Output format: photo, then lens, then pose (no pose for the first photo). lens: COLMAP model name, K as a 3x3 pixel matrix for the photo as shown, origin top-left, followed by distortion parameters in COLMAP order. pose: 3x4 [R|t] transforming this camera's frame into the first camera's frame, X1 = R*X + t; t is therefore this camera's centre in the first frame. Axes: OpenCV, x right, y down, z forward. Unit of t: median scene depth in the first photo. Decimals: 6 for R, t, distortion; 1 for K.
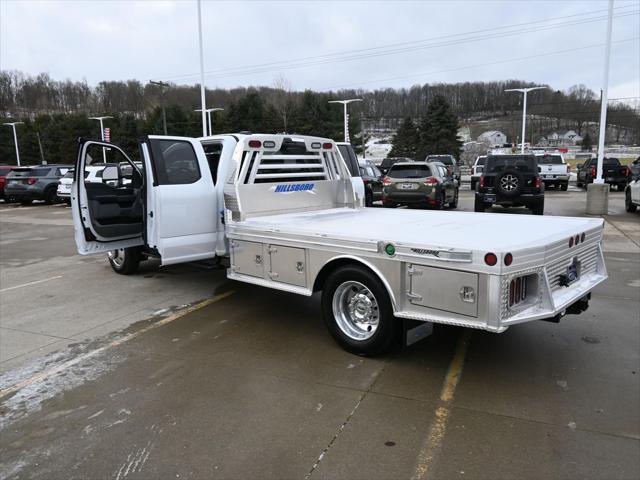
lens RADIAL K [[486.1, 0, 318.9], [0, 486.1, 243.0], [0, 0, 1]] dist [-0.005360, 0.000029]
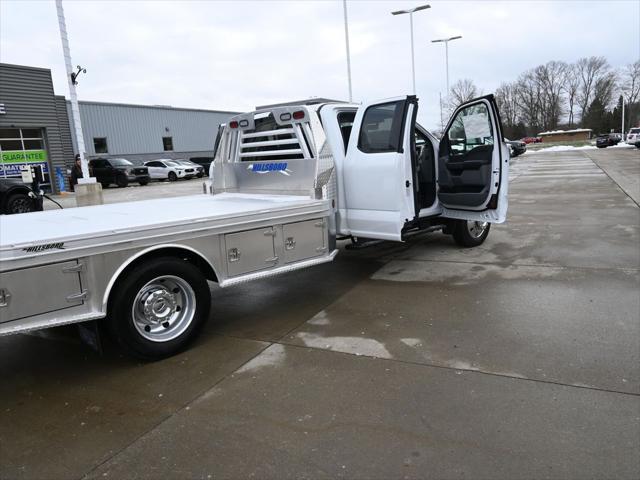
lens RADIAL K [[486.1, 0, 321.4], [0, 486.1, 244.1], [0, 0, 1]] dist [-0.005360, 0.000029]
pose [[-0.058100, 0.205418, -0.976948, 0.904460], [-0.097908, 0.972711, 0.210350, -0.181572], [0.993498, 0.107872, -0.036403, 1.191524]]
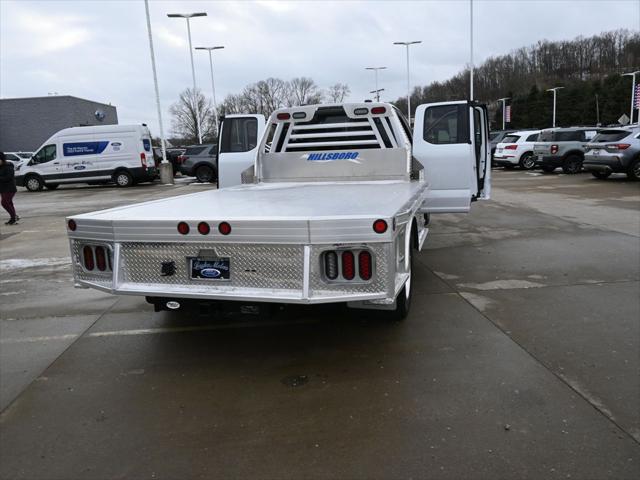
lens RADIAL K [[486.1, 0, 320.5], [0, 486.1, 243.0], [0, 0, 1]] dist [-0.005360, 0.000029]
pose [[0.465697, 0.171575, -0.868152, 0.879116], [-0.105559, 0.984791, 0.138002, -0.075691], [0.878626, 0.027374, 0.476725, 0.521250]]
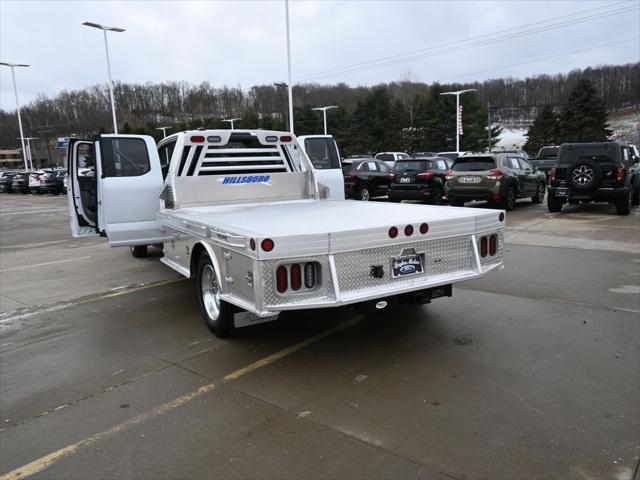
lens RADIAL K [[486.1, 0, 318.9], [0, 486.1, 243.1], [0, 0, 1]] dist [-0.005360, 0.000029]
pose [[0.959390, 0.029969, -0.280485, 0.417279], [-0.027733, 0.999544, 0.011941, 0.007915], [0.280715, -0.003677, 0.959784, 0.030863]]
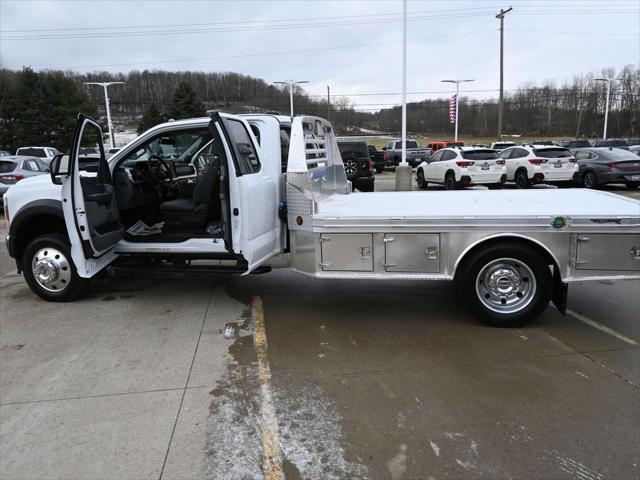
lens RADIAL K [[486.1, 0, 318.4], [0, 486.1, 241.6], [0, 0, 1]] dist [-0.005360, 0.000029]
pose [[0.856716, -0.104711, 0.505047, -0.551970], [0.095385, 0.994451, 0.044377, -0.028670], [-0.506891, 0.010156, 0.861950, 0.209968]]
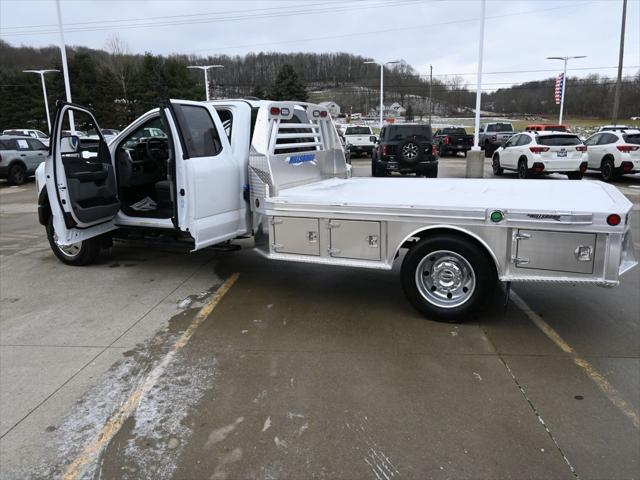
lens RADIAL K [[486.1, 0, 318.5], [0, 486.1, 241.8], [0, 0, 1]] dist [-0.005360, 0.000029]
pose [[0.947823, -0.070973, 0.310796, -0.337752], [0.052909, 0.996404, 0.066185, -0.013697], [-0.314376, -0.046288, 0.948169, 0.088697]]
